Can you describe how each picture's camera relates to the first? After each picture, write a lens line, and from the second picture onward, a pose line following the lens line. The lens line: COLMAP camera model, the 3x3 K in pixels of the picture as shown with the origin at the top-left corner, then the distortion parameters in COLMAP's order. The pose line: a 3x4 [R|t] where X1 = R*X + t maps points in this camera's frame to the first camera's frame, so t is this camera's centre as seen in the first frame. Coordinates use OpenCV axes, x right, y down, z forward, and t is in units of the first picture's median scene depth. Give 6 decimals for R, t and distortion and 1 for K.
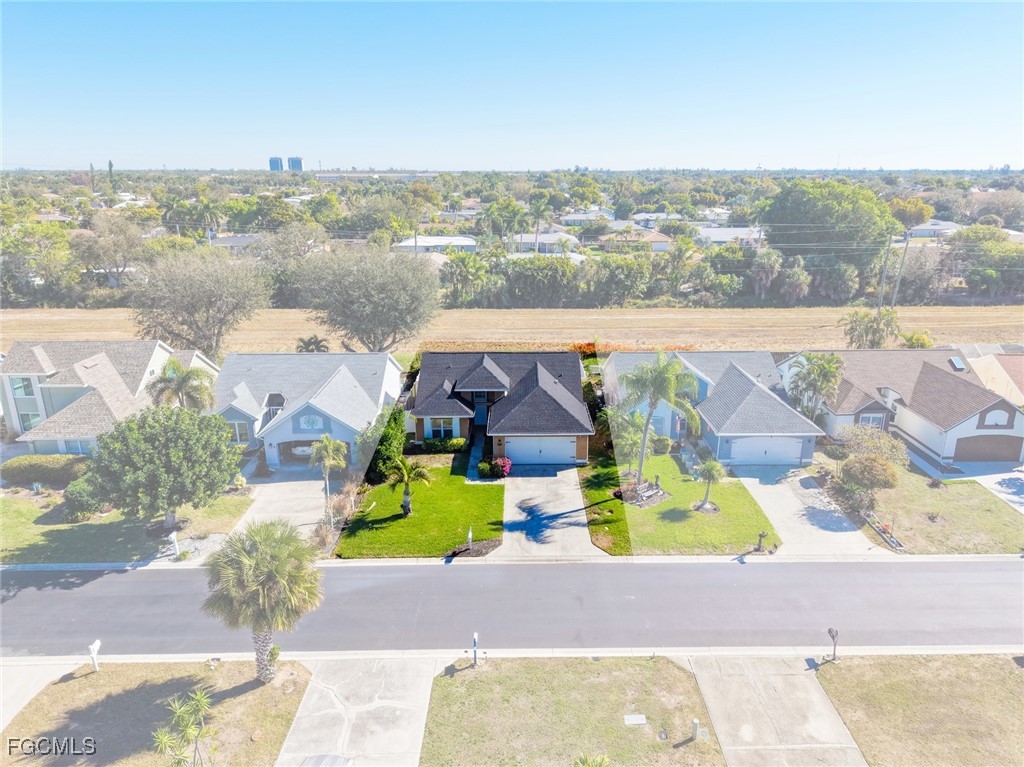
lens RADIAL K [[704.5, 0, 519.0], [0, 704.5, 377.5], [0, 0, 1]] dist [0.033061, -0.036185]
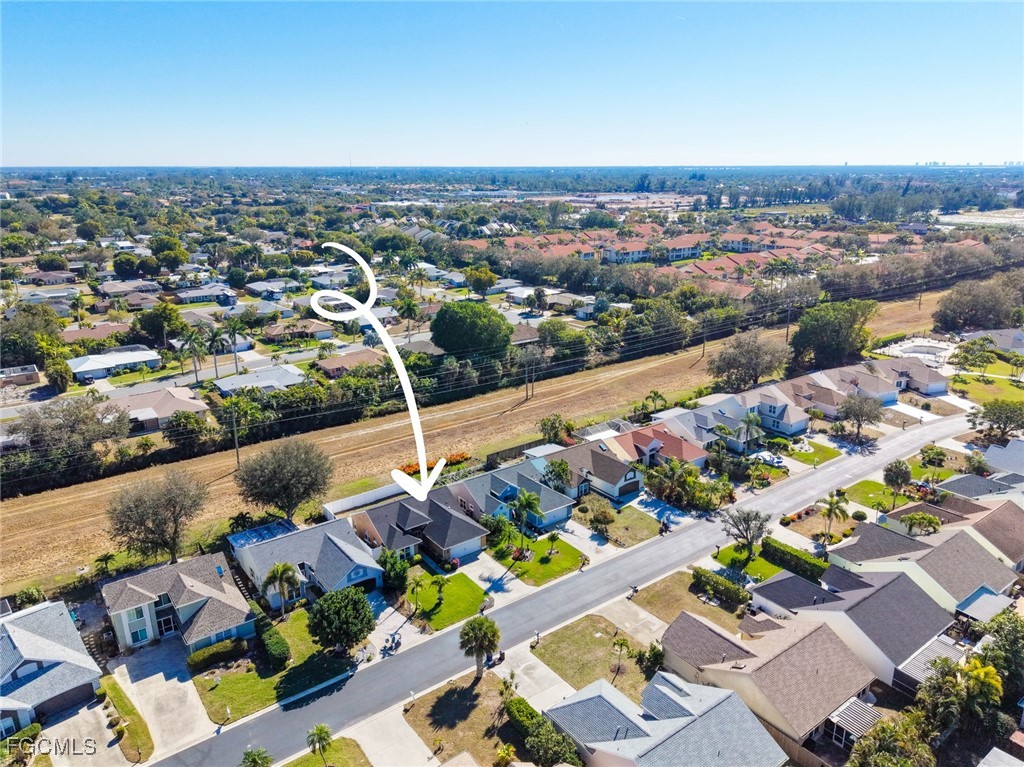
lens RADIAL K [[704.5, 0, 522.0], [0, 704.5, 381.8], [0, 0, 1]] dist [0.033061, -0.036185]
pose [[0.810852, -0.175182, 0.558417, -0.894422], [0.178081, 0.982759, 0.049719, -0.441285], [-0.557499, 0.059129, 0.828069, -0.776175]]
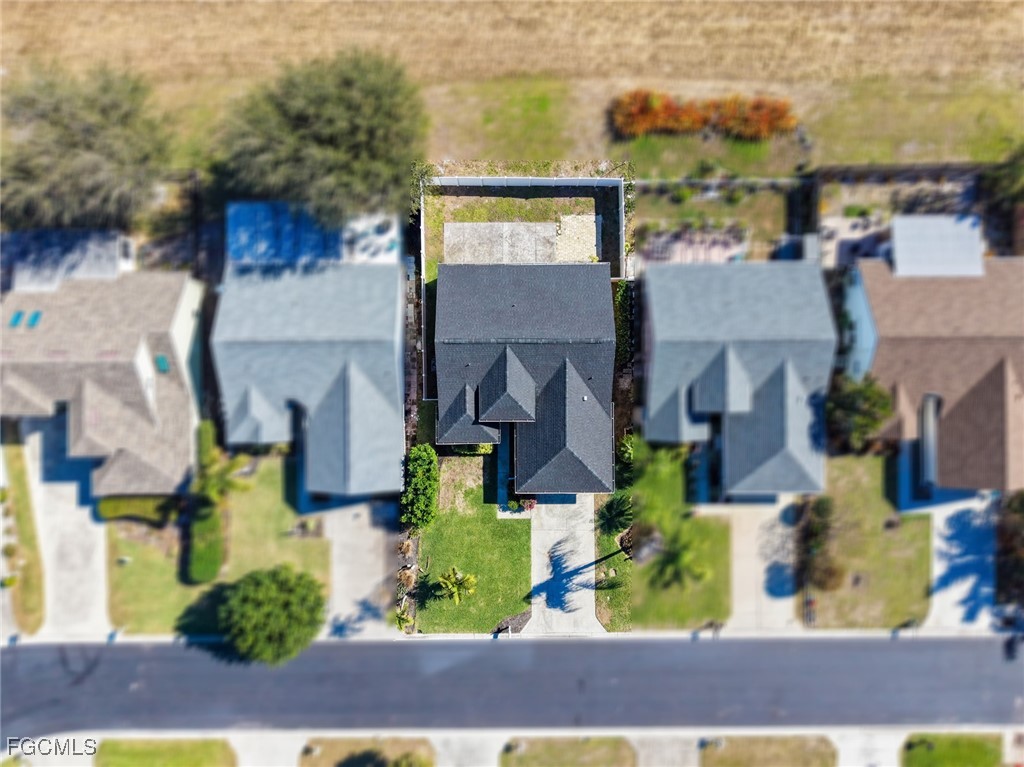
lens RADIAL K [[704.5, 0, 507.3], [0, 704.5, 383.5], [0, 0, 1]] dist [0.033061, -0.036185]
pose [[0.999988, -0.004330, -0.002249, -0.055782], [0.003434, 0.297018, 0.954866, -1.033799], [-0.003467, -0.954862, 0.297029, 0.847452]]
